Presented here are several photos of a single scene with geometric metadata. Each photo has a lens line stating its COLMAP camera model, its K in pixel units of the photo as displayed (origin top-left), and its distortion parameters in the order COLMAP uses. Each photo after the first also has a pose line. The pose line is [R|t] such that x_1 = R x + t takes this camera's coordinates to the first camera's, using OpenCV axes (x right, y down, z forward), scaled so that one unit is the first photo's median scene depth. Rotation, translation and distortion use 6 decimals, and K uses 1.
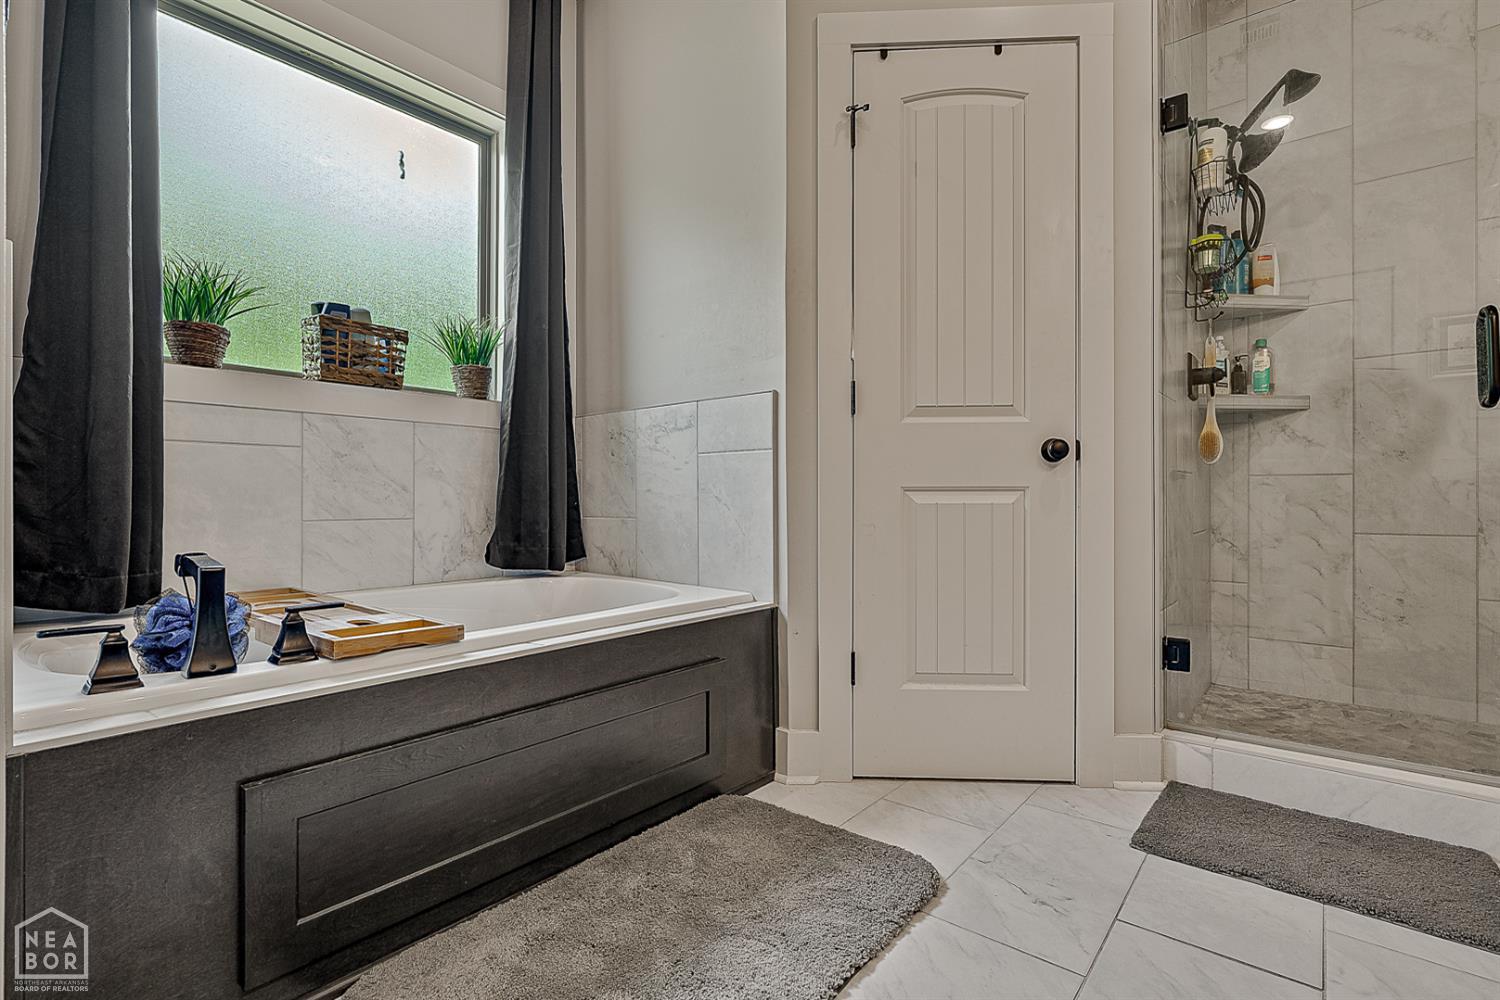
lens RADIAL K [[708.4, 0, 765.2], [0, 708.4, 497.7], [0, 0, 1]] dist [-0.009012, 0.001496]
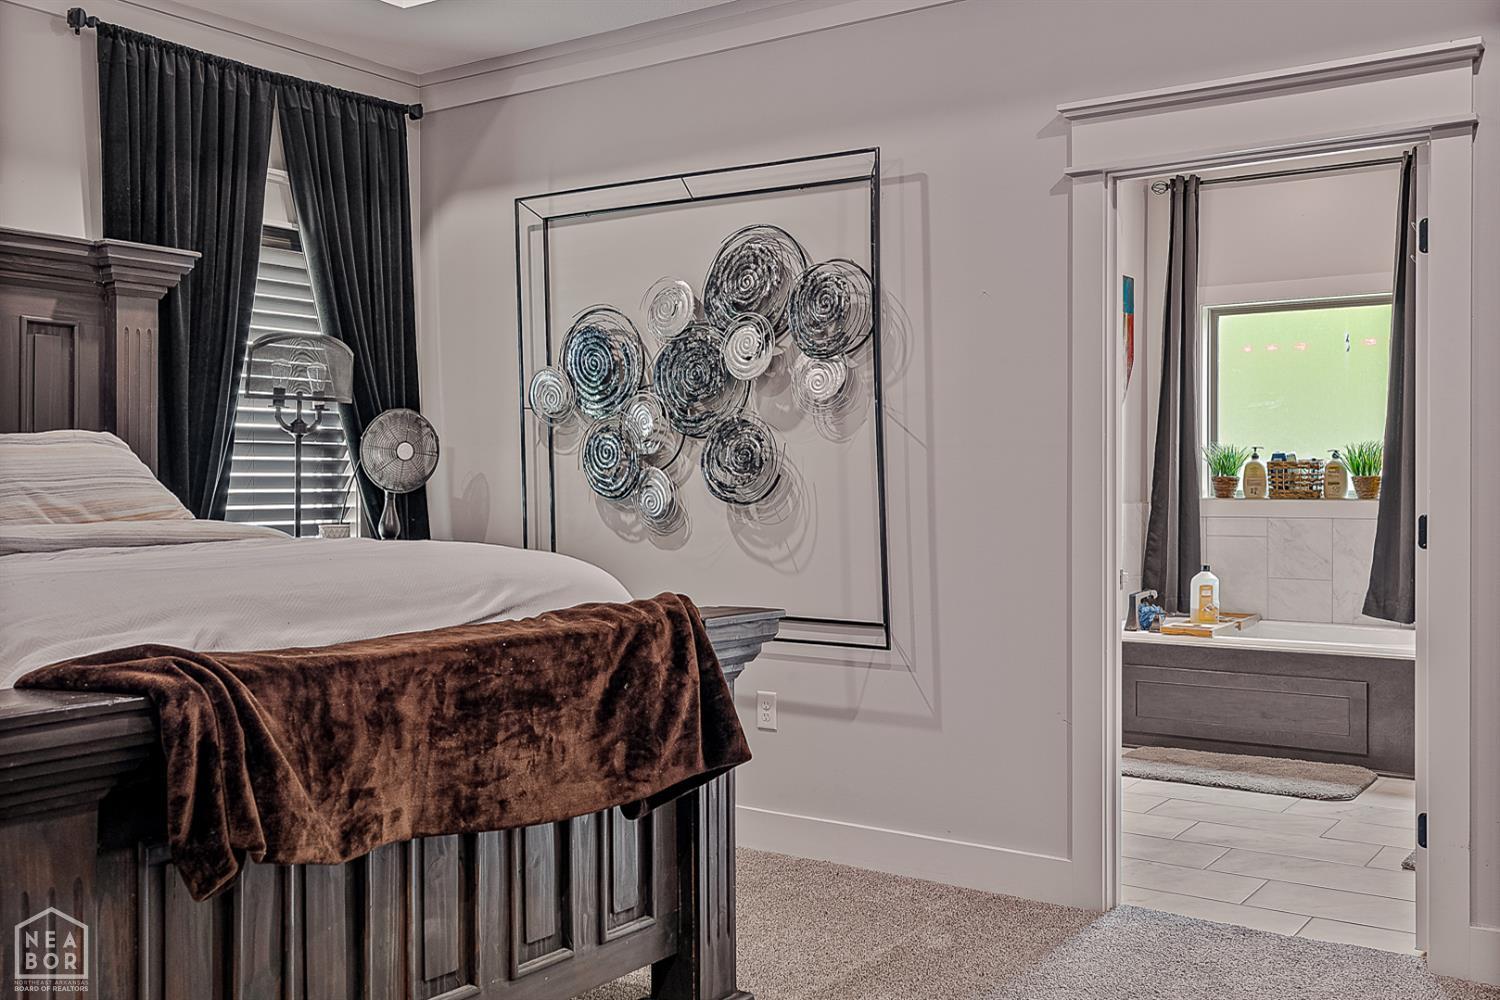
lens RADIAL K [[1472.1, 0, 749.9], [0, 1472.1, 500.4], [0, 0, 1]] dist [0.018462, 0.000000]
pose [[0.052460, 0.005978, -0.998605, 2.857630], [-0.002706, 0.999979, 0.005844, -0.173506], [0.998619, 0.002396, 0.052475, -0.470357]]
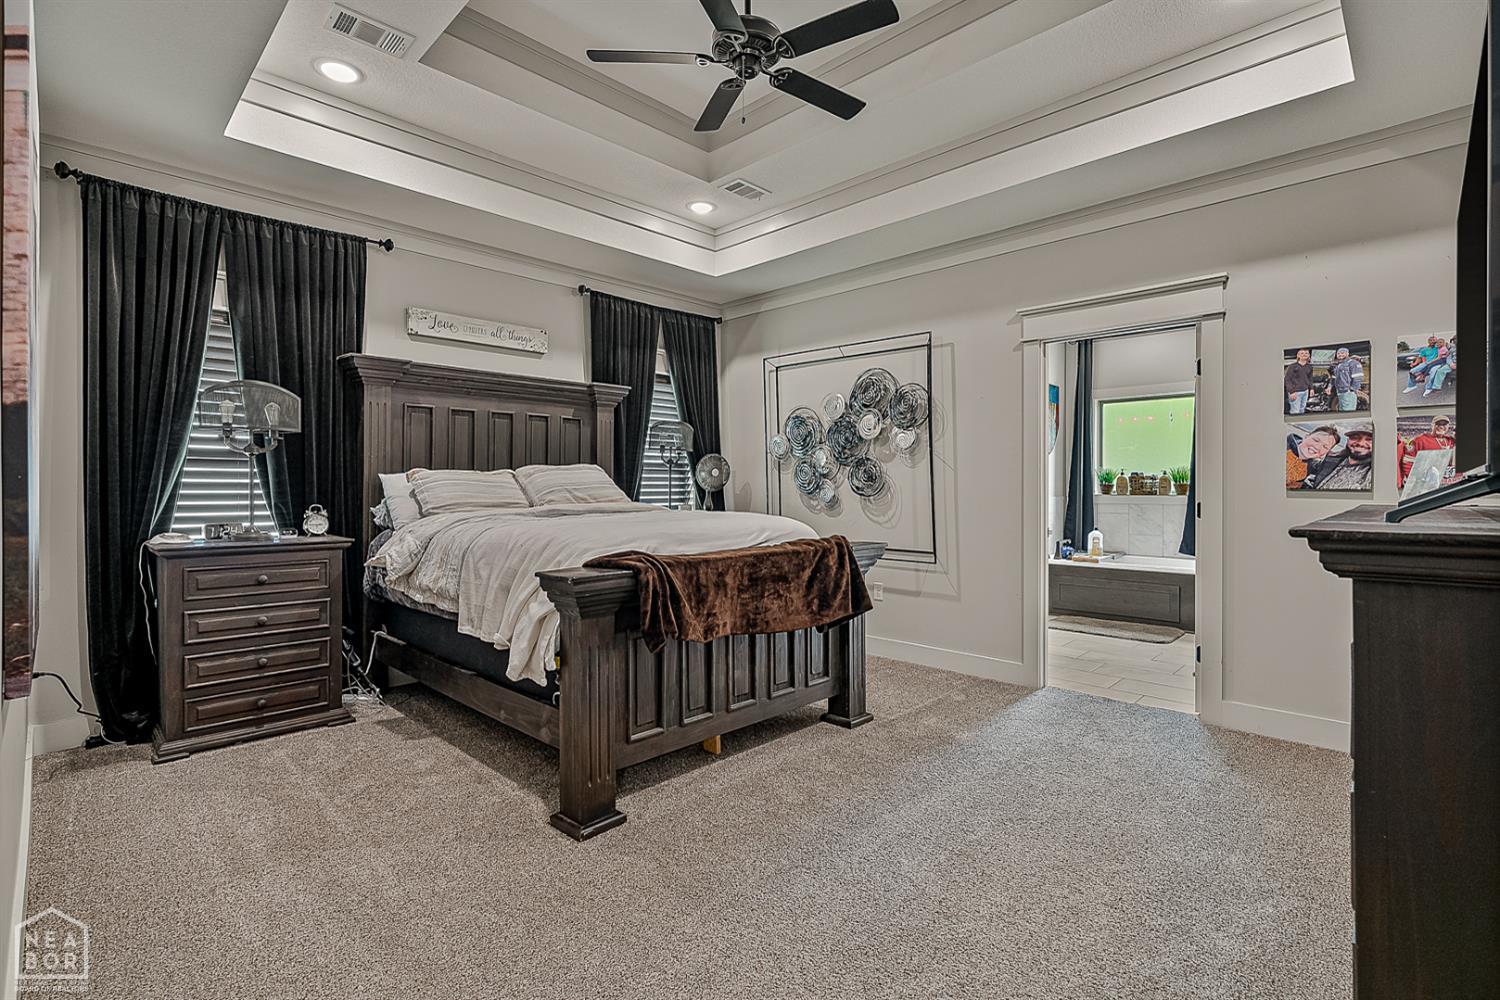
lens RADIAL K [[708.4, 0, 768.6], [0, 708.4, 491.2], [0, 0, 1]] dist [-0.009012, 0.001496]
pose [[-0.086890, -0.000089, -0.996218, 2.936218], [-0.003586, 0.999994, 0.000223, -0.172289], [0.996211, 0.003592, -0.086890, -0.479754]]
